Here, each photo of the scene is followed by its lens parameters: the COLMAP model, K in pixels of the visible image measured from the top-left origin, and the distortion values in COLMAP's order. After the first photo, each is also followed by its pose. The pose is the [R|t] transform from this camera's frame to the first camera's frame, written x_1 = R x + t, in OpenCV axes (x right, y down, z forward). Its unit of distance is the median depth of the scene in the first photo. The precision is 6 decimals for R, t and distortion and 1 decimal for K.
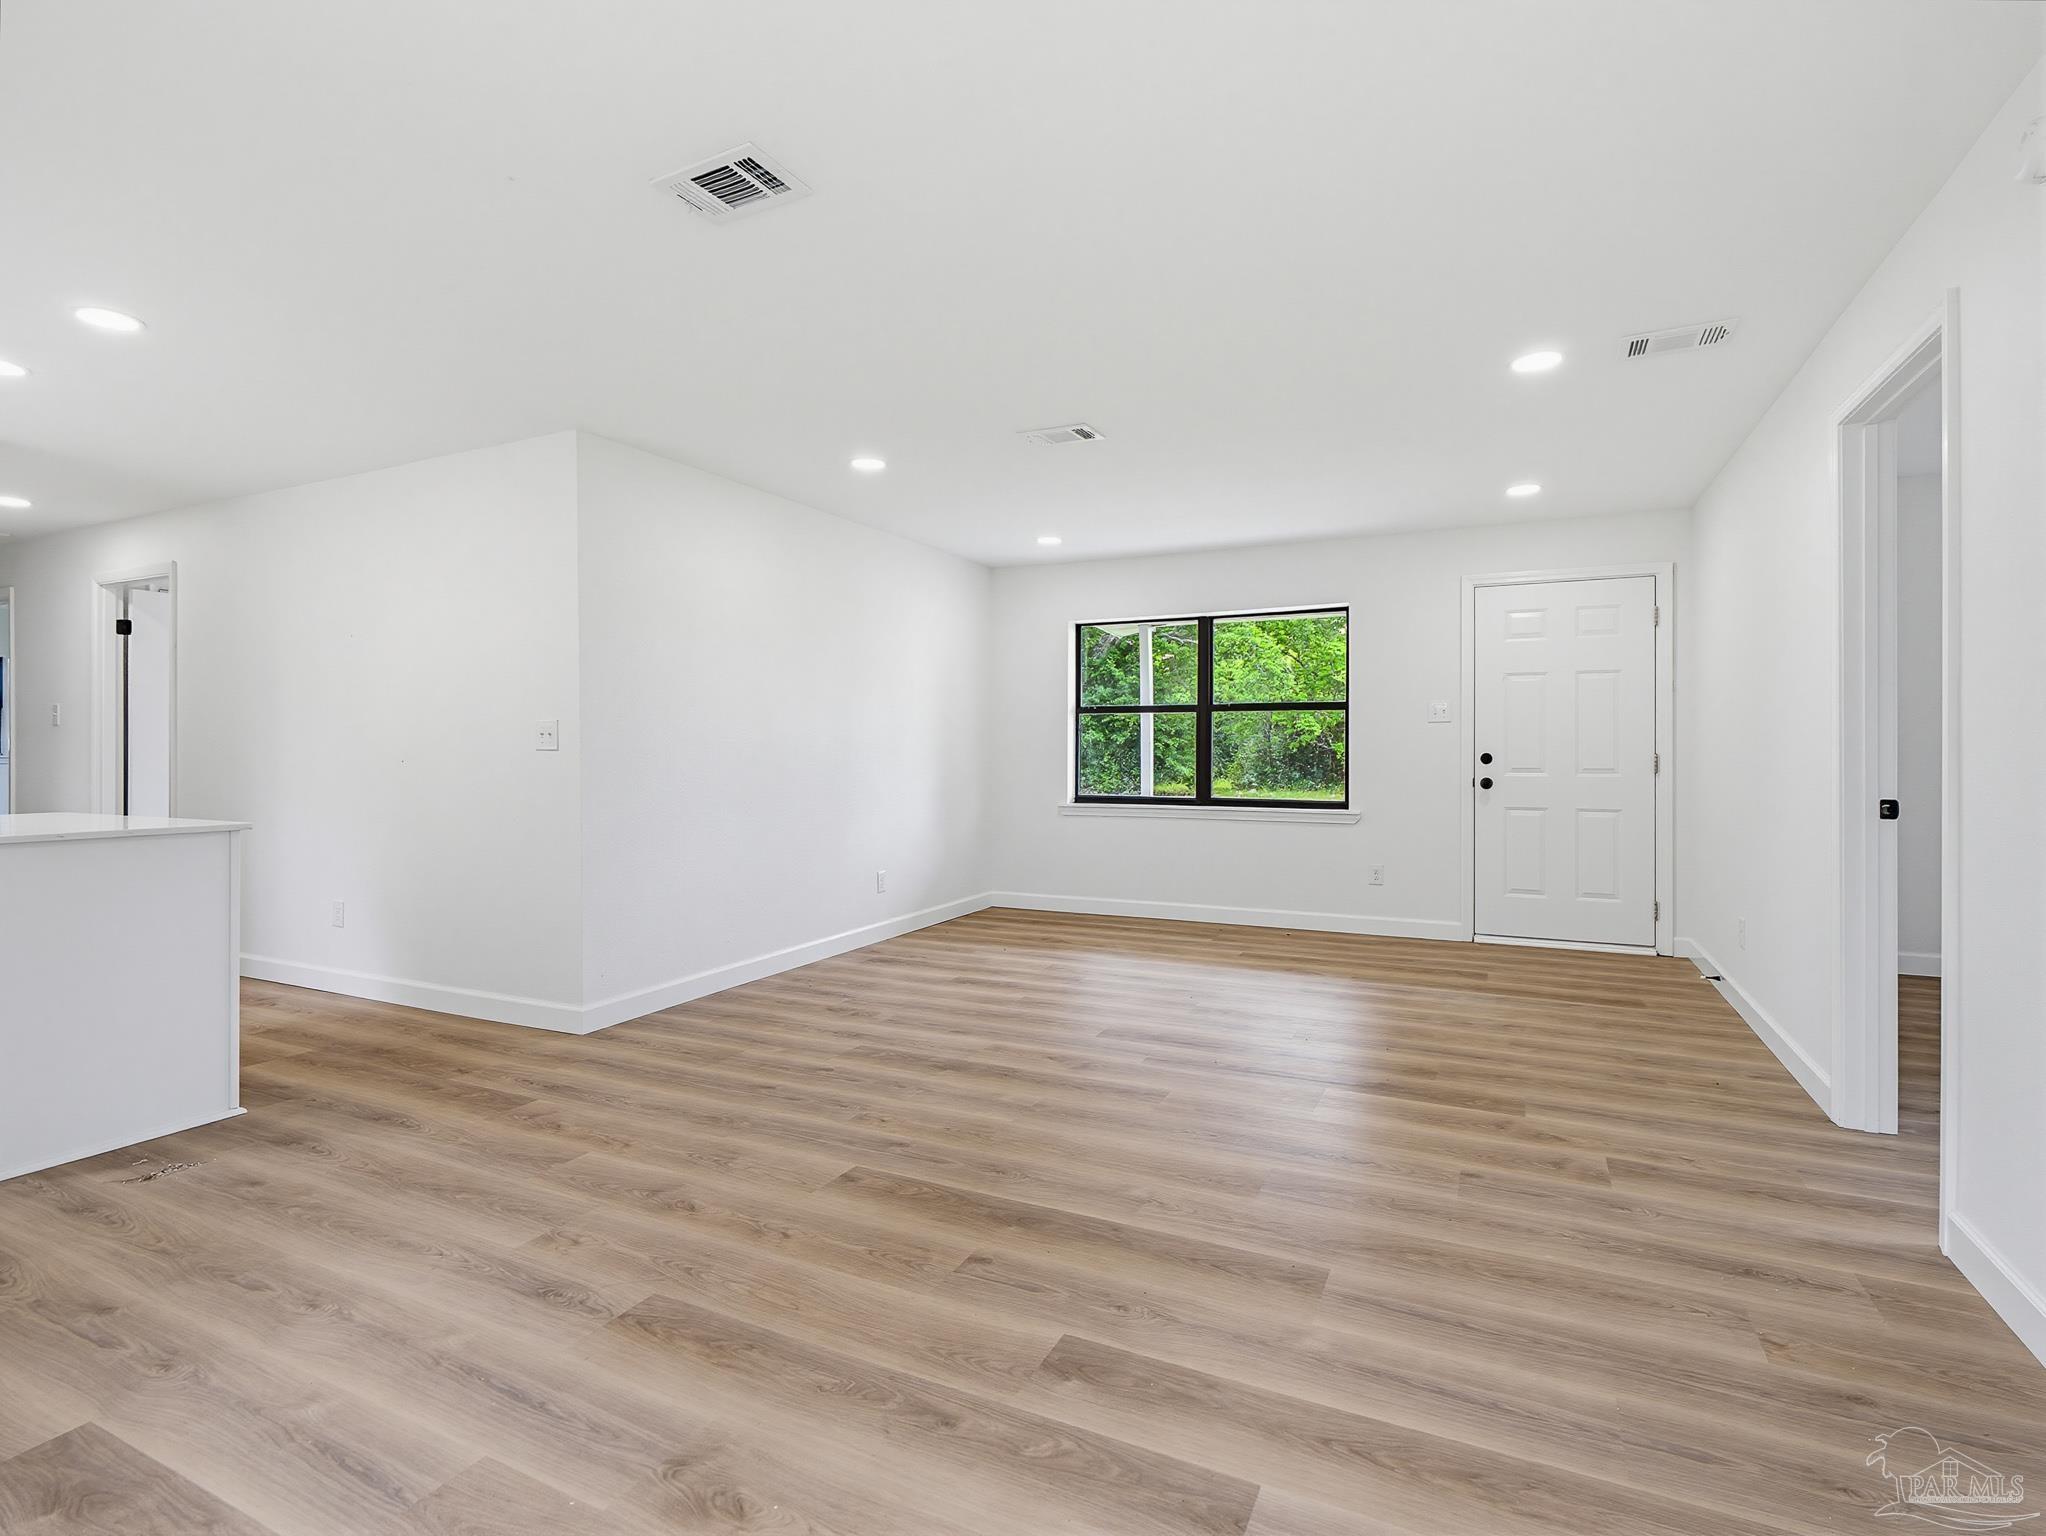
lens RADIAL K [[997.4, 0, 1035.6], [0, 997.4, 753.0], [0, 0, 1]] dist [-0.001534, -0.000218]
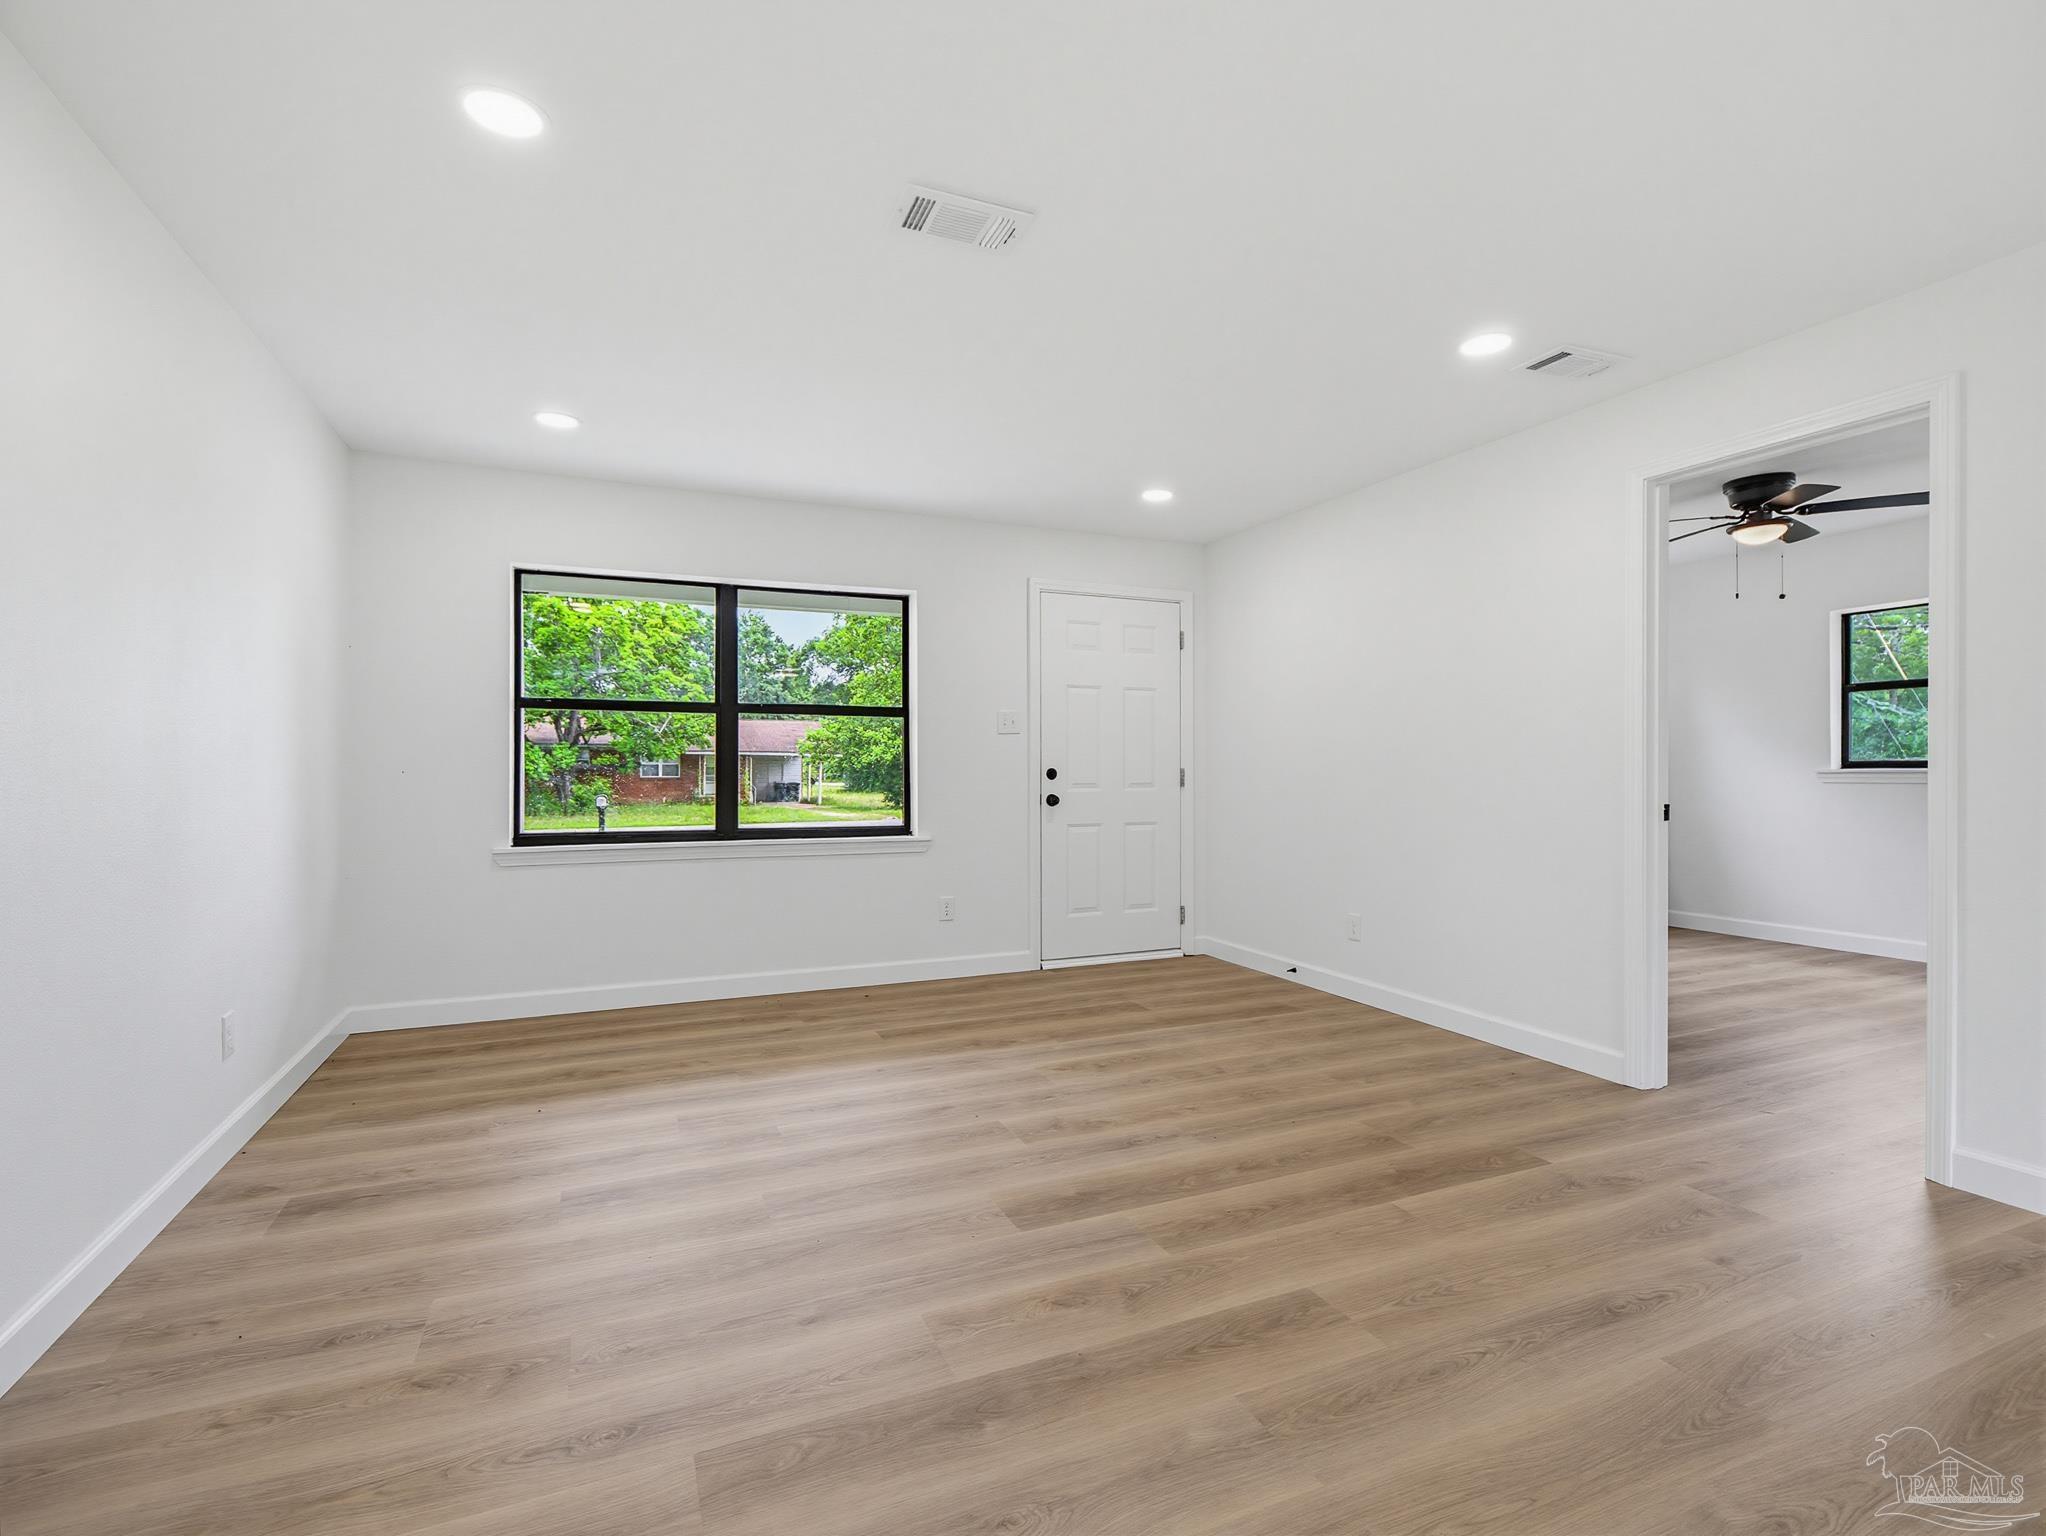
lens RADIAL K [[971.8, 0, 1032.3], [0, 971.8, 769.8], [0, 0, 1]] dist [-0.000975, -0.000323]
pose [[0.654479, -0.001117, 0.756079, -0.448074], [0.002256, 0.999997, -0.000476, 0.003642], [-0.756077, 0.002017, 0.654480, 0.709490]]
